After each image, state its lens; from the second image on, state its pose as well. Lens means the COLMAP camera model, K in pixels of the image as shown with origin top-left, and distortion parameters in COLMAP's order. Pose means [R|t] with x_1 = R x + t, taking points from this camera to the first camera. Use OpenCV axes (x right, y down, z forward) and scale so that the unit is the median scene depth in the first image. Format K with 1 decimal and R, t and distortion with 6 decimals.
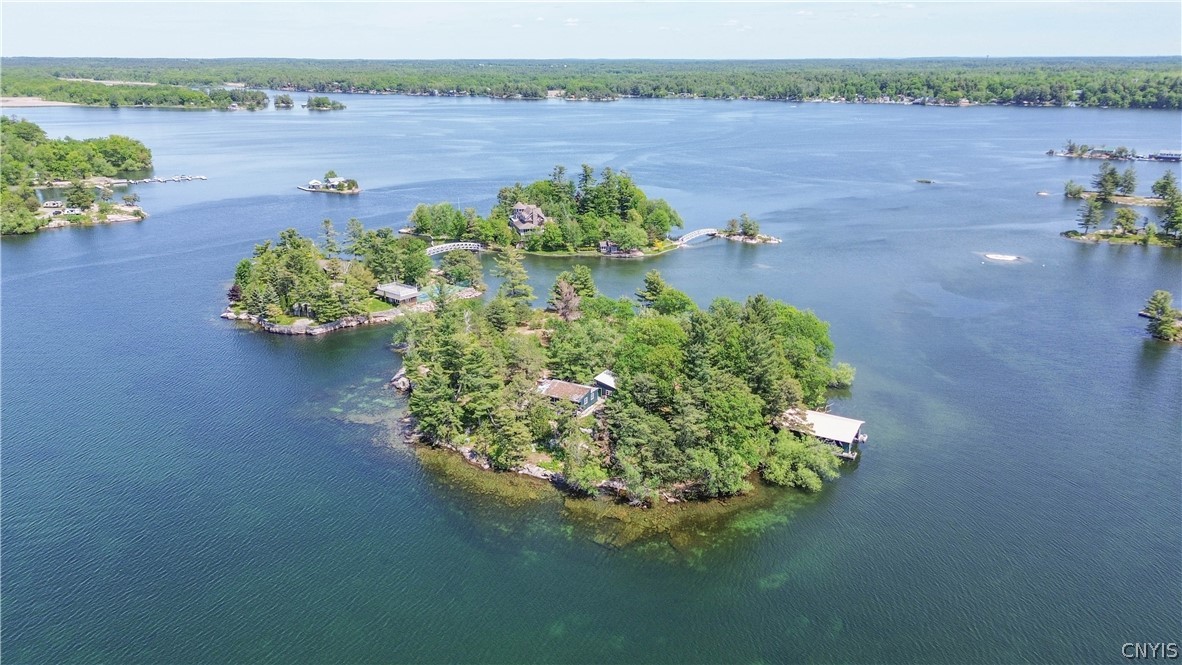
lens RADIAL K [[842.5, 0, 604.0], [0, 842.5, 318.9], [0, 0, 1]] dist [0.098173, -0.116180]
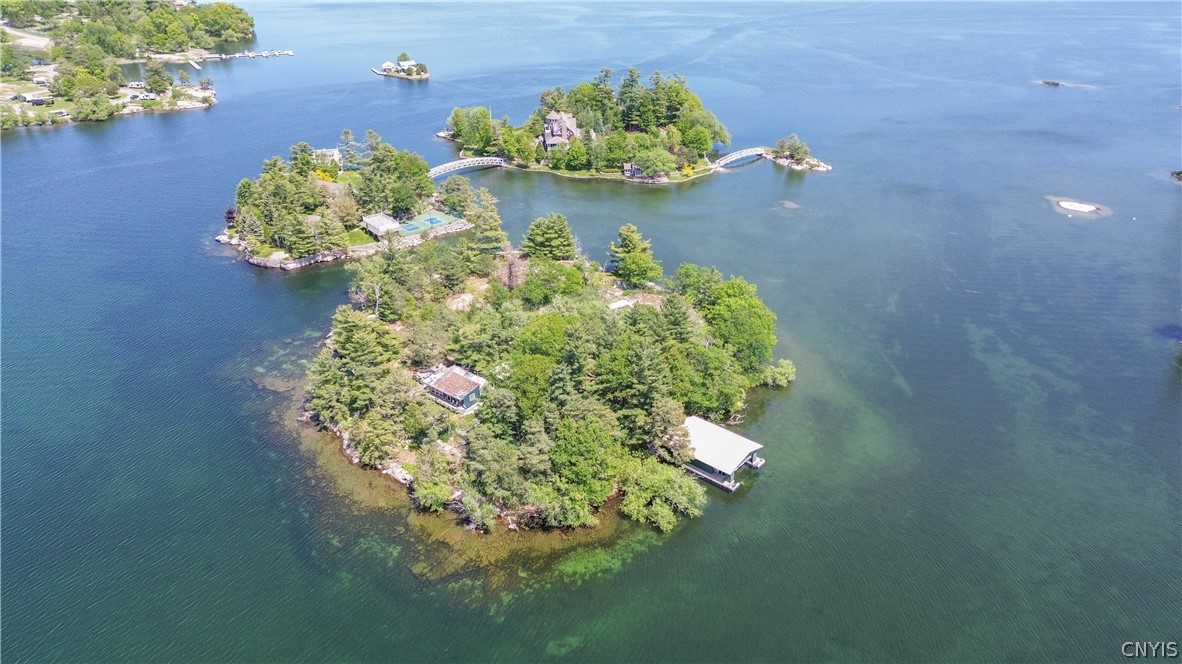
lens RADIAL K [[842.5, 0, 604.0], [0, 842.5, 318.4], [0, 0, 1]] dist [0.098173, -0.116180]
pose [[0.983155, 0.080635, -0.164026, 0.142458], [-0.051508, 0.983283, 0.174646, -0.085939], [0.175367, -0.163255, 0.970873, 0.051928]]
